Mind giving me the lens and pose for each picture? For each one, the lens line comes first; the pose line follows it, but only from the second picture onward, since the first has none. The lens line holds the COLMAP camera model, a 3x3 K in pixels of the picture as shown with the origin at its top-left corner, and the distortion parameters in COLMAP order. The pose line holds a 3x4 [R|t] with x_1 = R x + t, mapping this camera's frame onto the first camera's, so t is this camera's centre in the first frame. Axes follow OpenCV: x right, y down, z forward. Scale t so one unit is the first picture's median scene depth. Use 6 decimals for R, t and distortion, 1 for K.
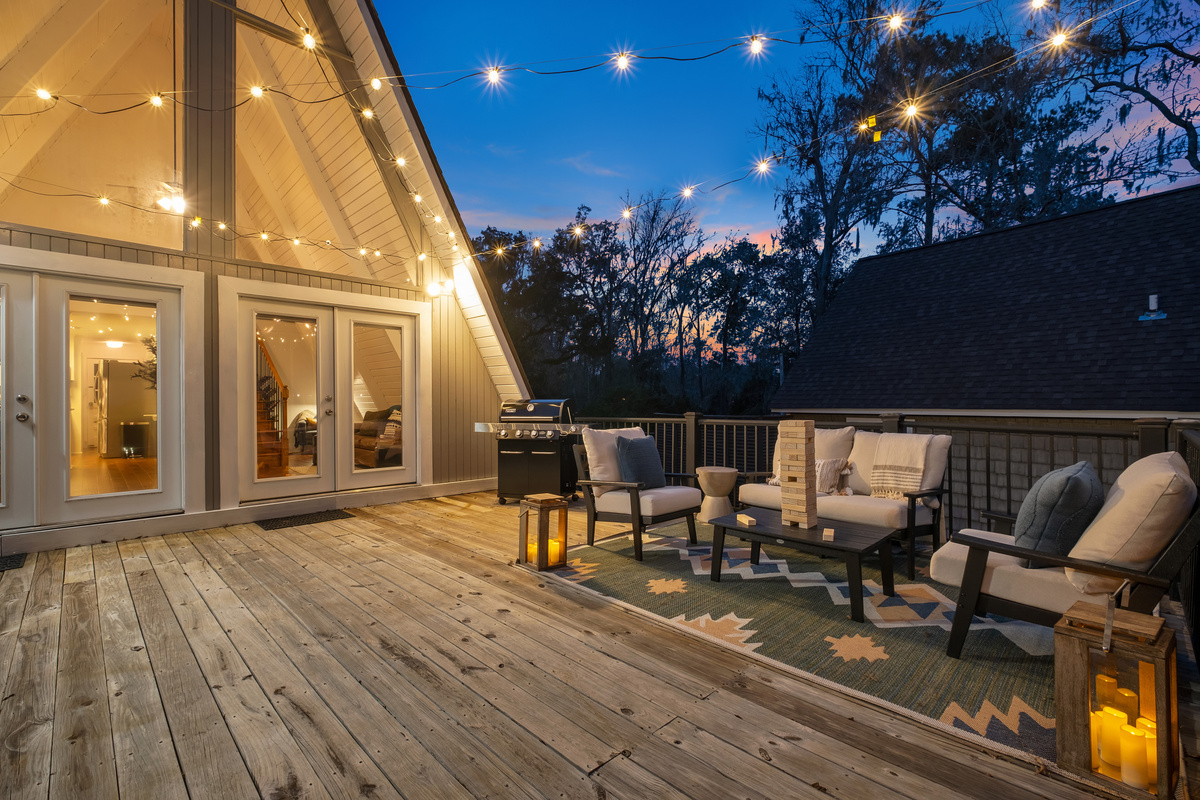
lens RADIAL K [[532.2, 0, 600.0], [0, 532.2, 400.0], [0, 0, 1]] dist [-0.002113, -0.000371]
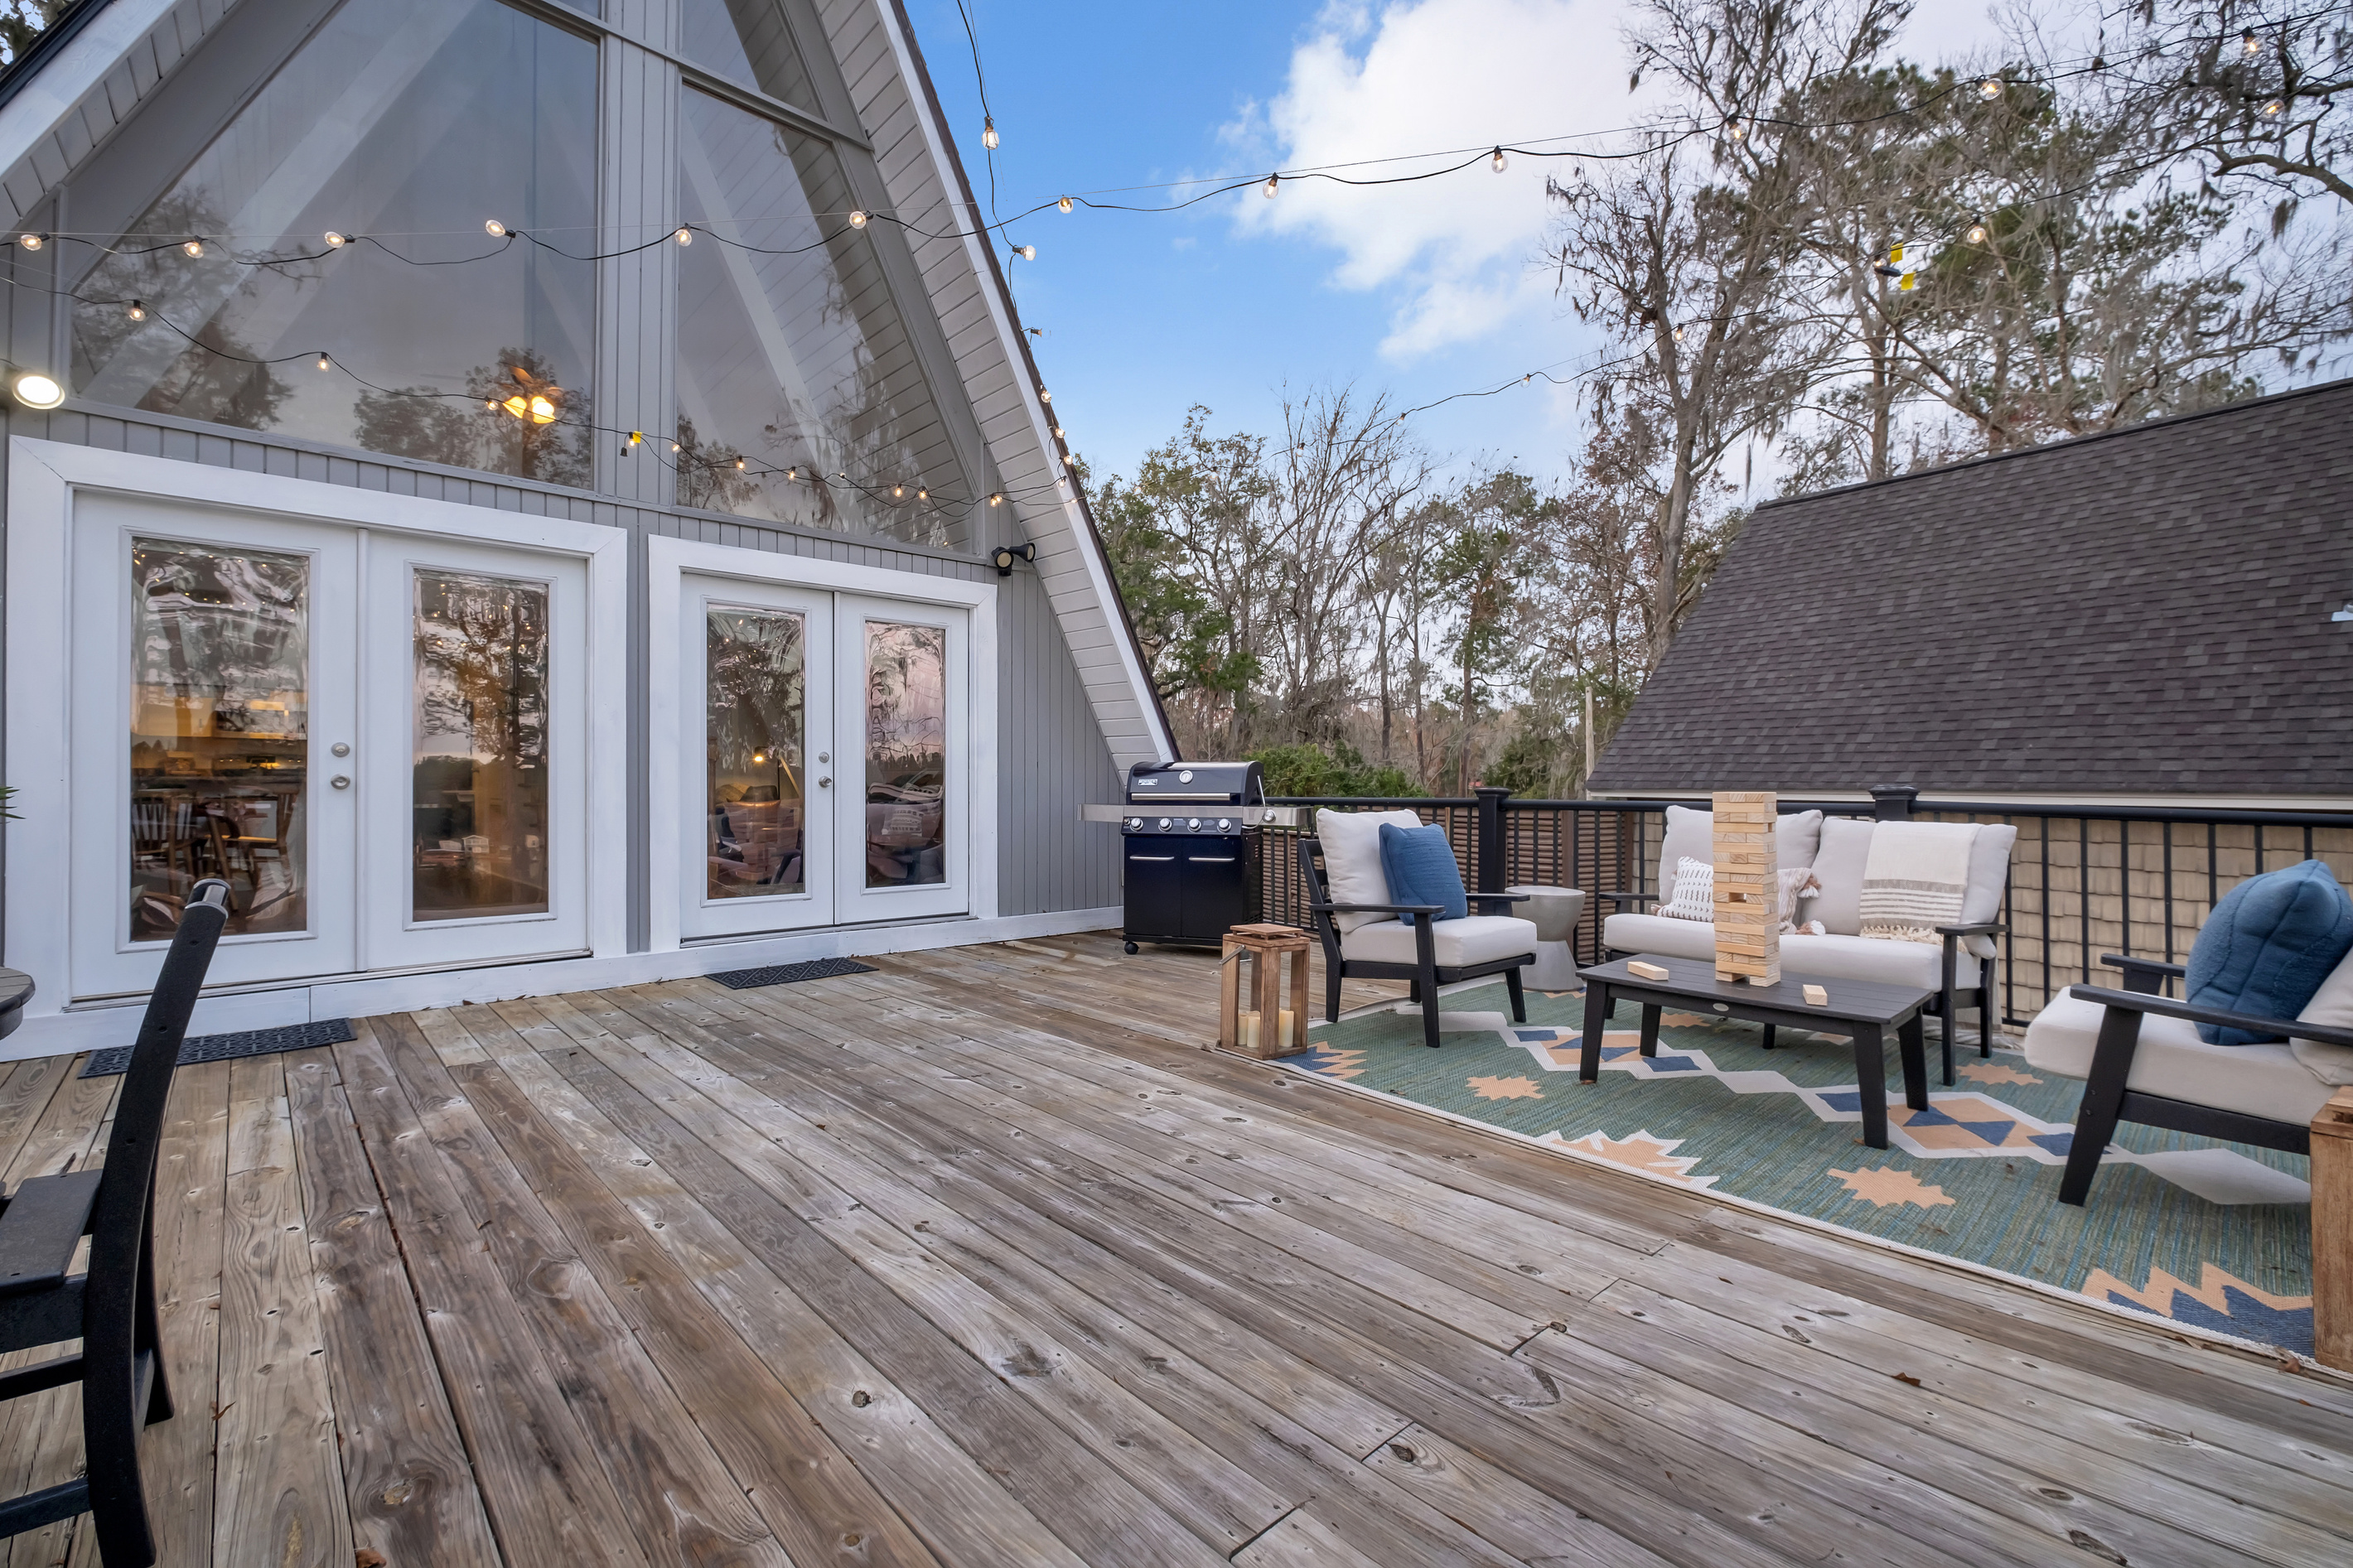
lens RADIAL K [[1026.0, 0, 1177.8], [0, 1026.0, 773.6], [0, 0, 1]] dist [-0.005580, 0.000704]
pose [[0.999251, 0.006902, -0.038075, -0.060018], [-0.007052, 0.999968, -0.003801, 0.009160], [0.038047, 0.004067, 0.999268, -0.029647]]
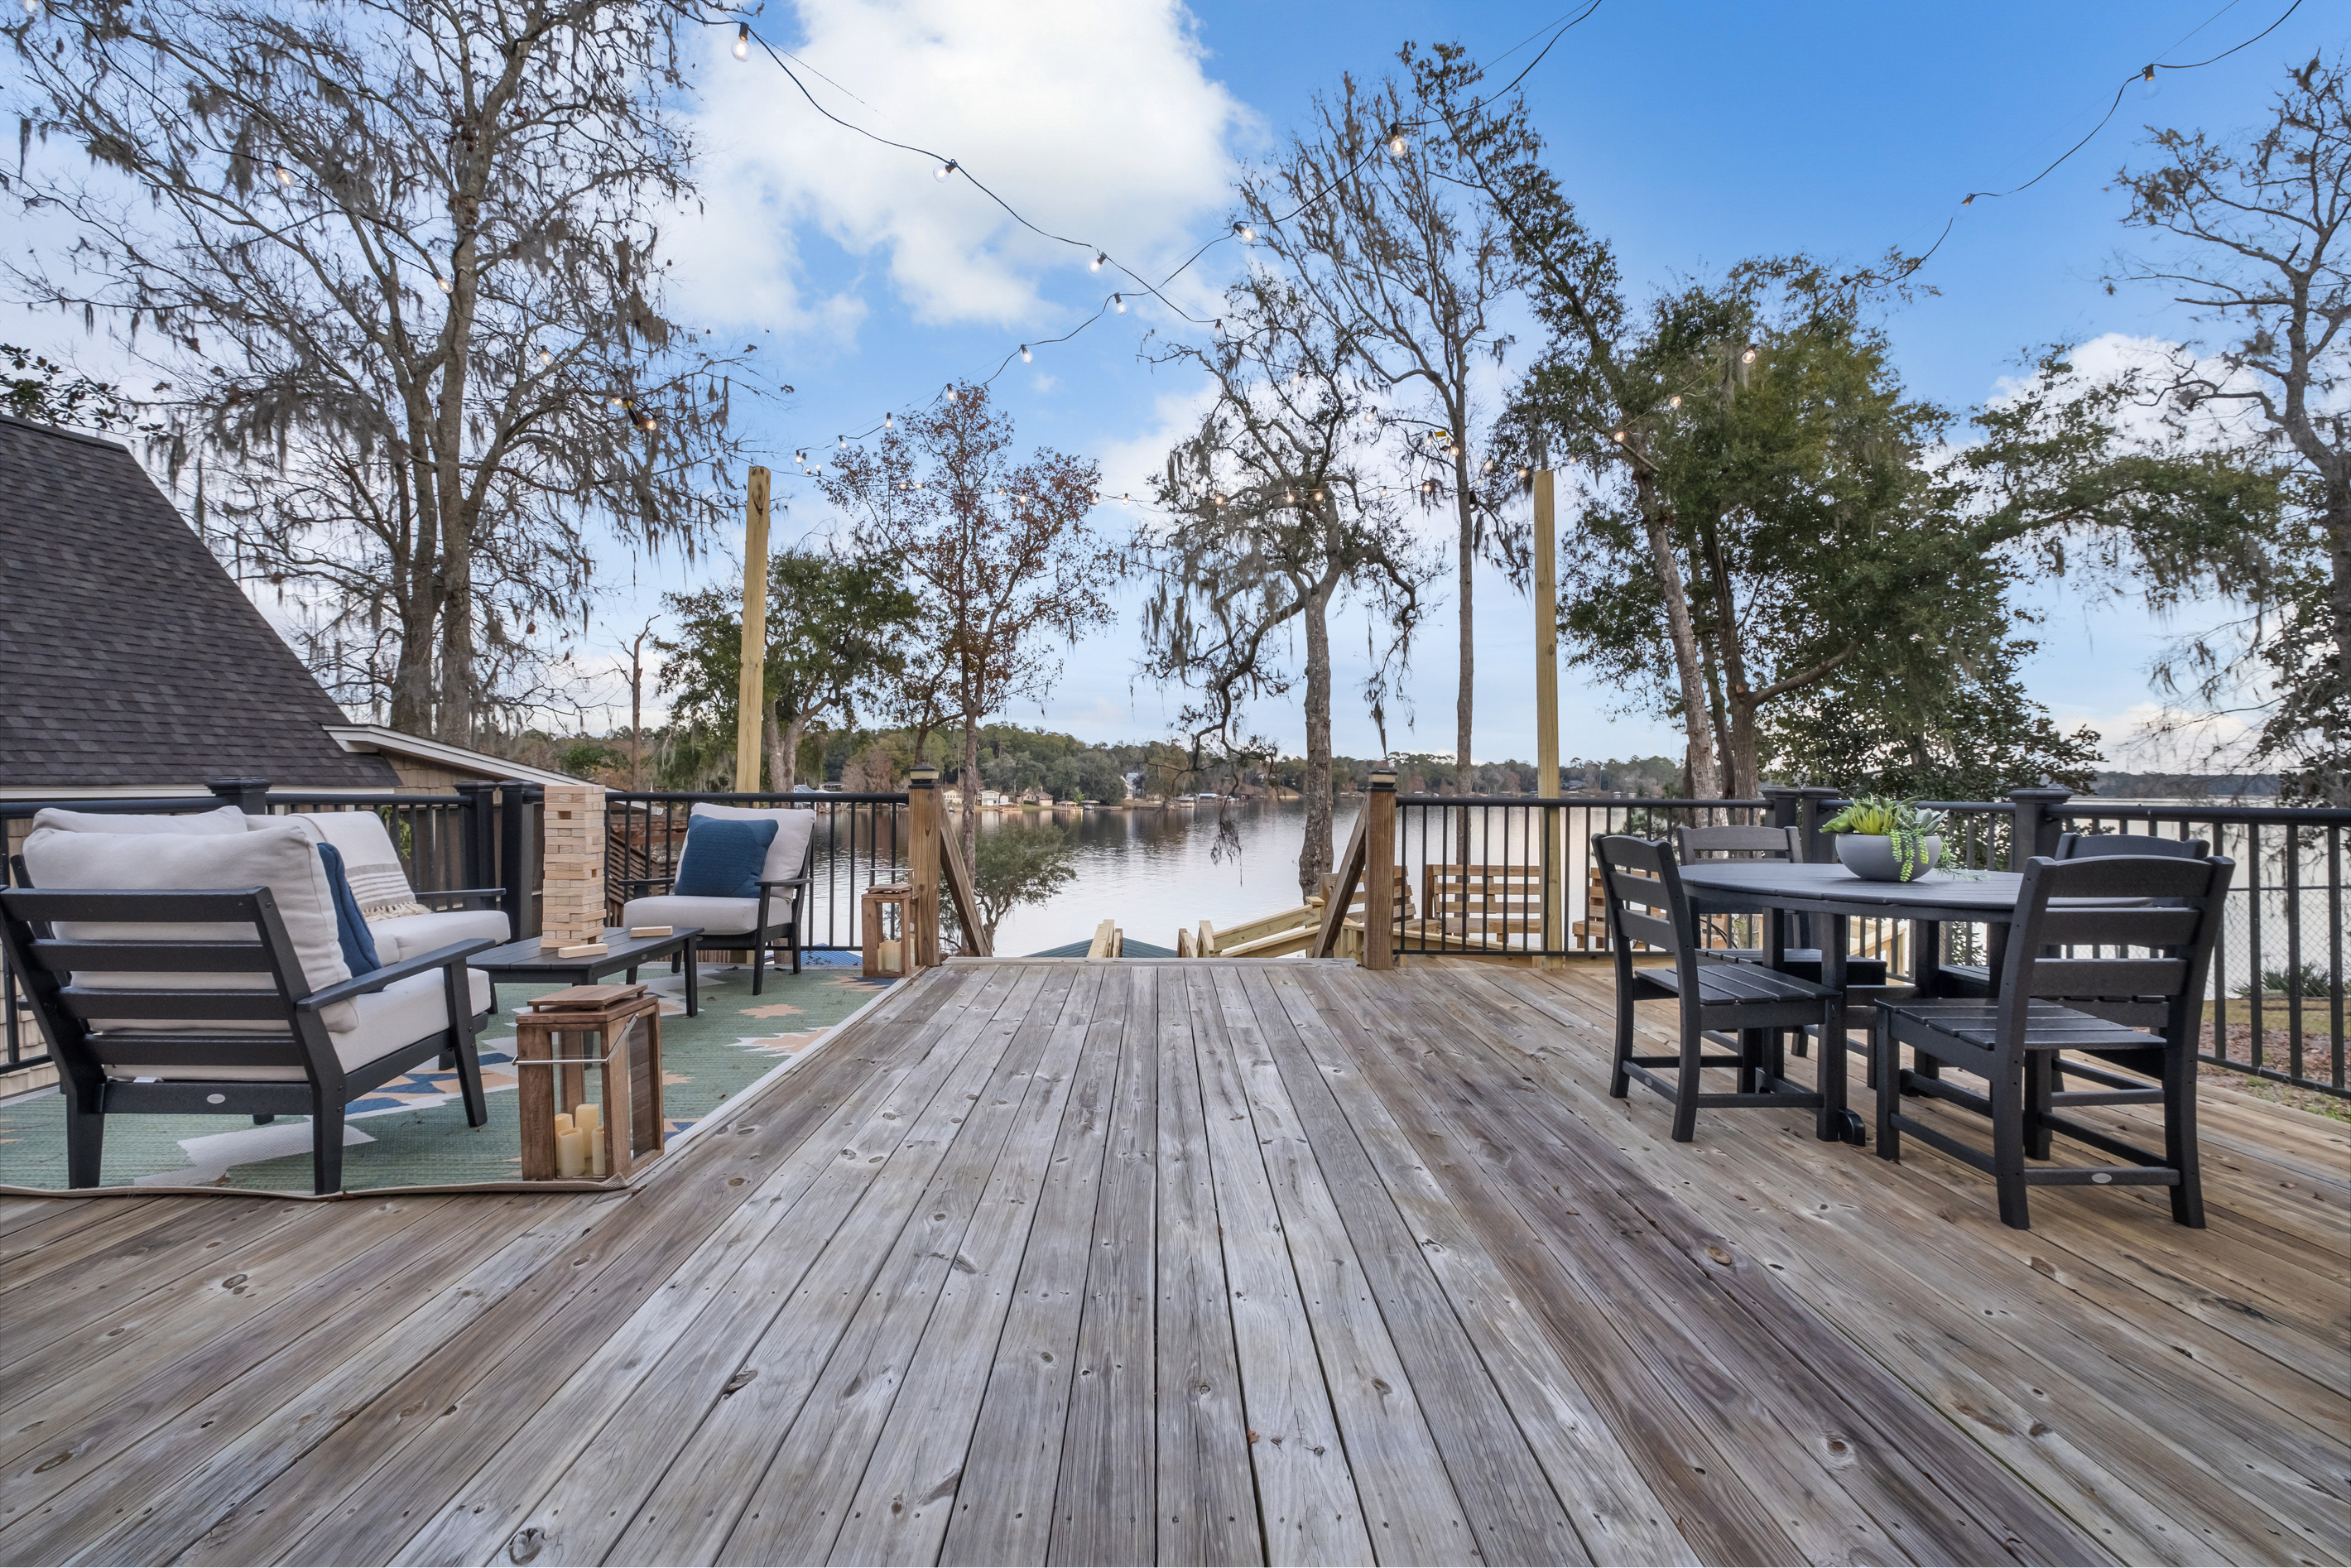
lens RADIAL K [[1025.3, 0, 1176.7], [0, 1025.3, 773.6], [0, 0, 1]] dist [-0.005580, 0.000704]
pose [[-0.724665, 0.006125, 0.689074, -0.344335], [-0.002997, 0.999923, -0.012040, 0.012447], [-0.689095, -0.010790, -0.724591, 0.470392]]
